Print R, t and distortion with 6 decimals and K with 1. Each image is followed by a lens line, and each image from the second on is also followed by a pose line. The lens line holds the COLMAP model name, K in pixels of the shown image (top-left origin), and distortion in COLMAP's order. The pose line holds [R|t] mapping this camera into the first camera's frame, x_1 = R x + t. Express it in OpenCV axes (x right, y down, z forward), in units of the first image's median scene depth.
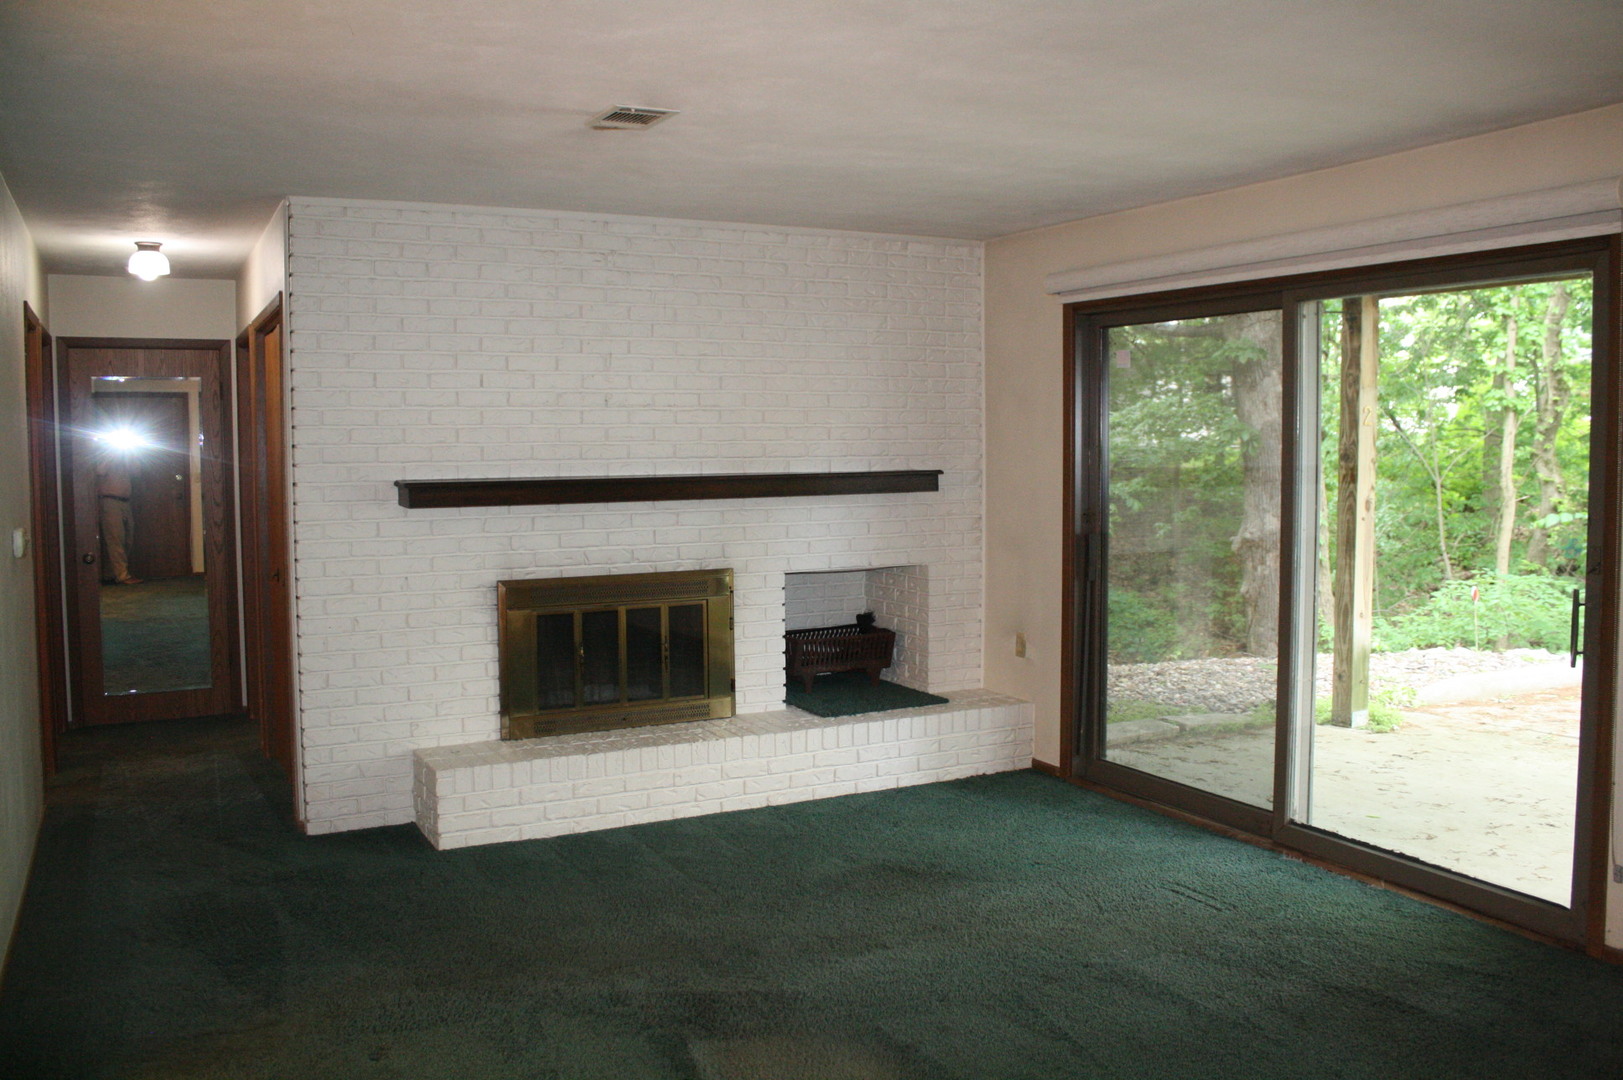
lens RADIAL K [[1385.5, 0, 811.5], [0, 1385.5, 540.0], [0, 0, 1]] dist [-0.094456, 0.013095]
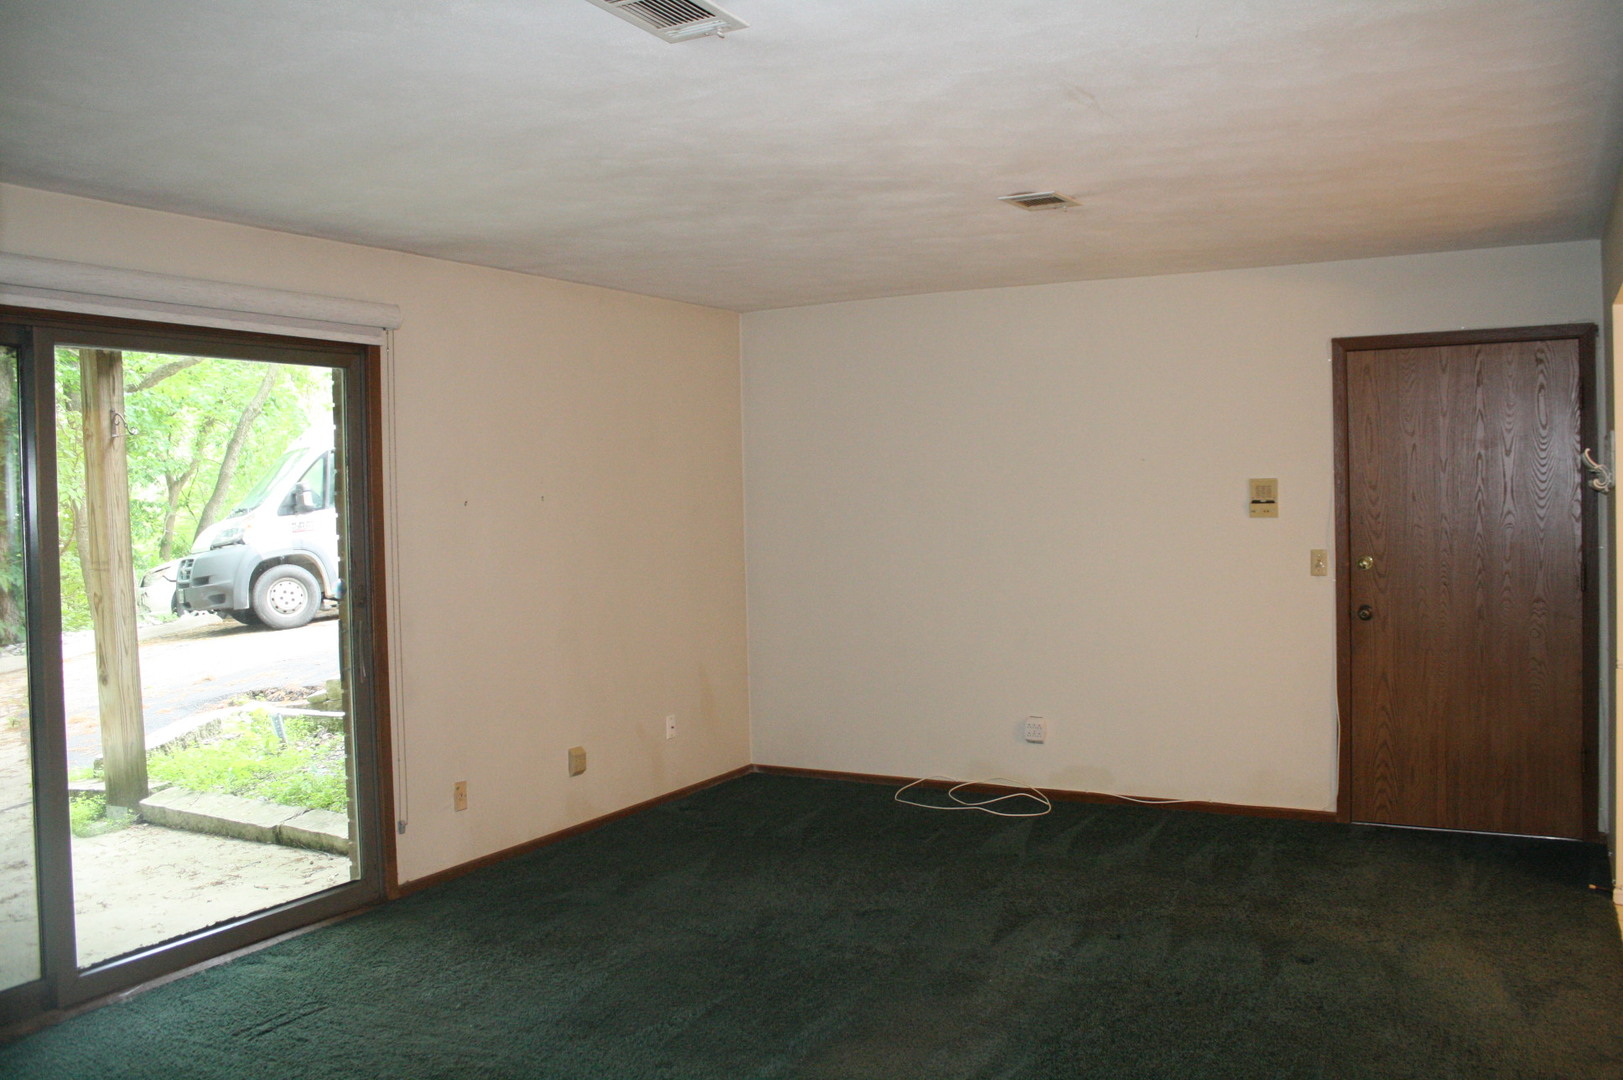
lens RADIAL K [[1385.5, 0, 811.5], [0, 1385.5, 540.0], [0, 0, 1]] dist [-0.094456, 0.013095]
pose [[-0.575914, -0.000925, 0.817510, -0.614973], [0.082176, 0.994869, 0.059016, -0.067656], [-0.813370, 0.101167, -0.572883, 1.180993]]
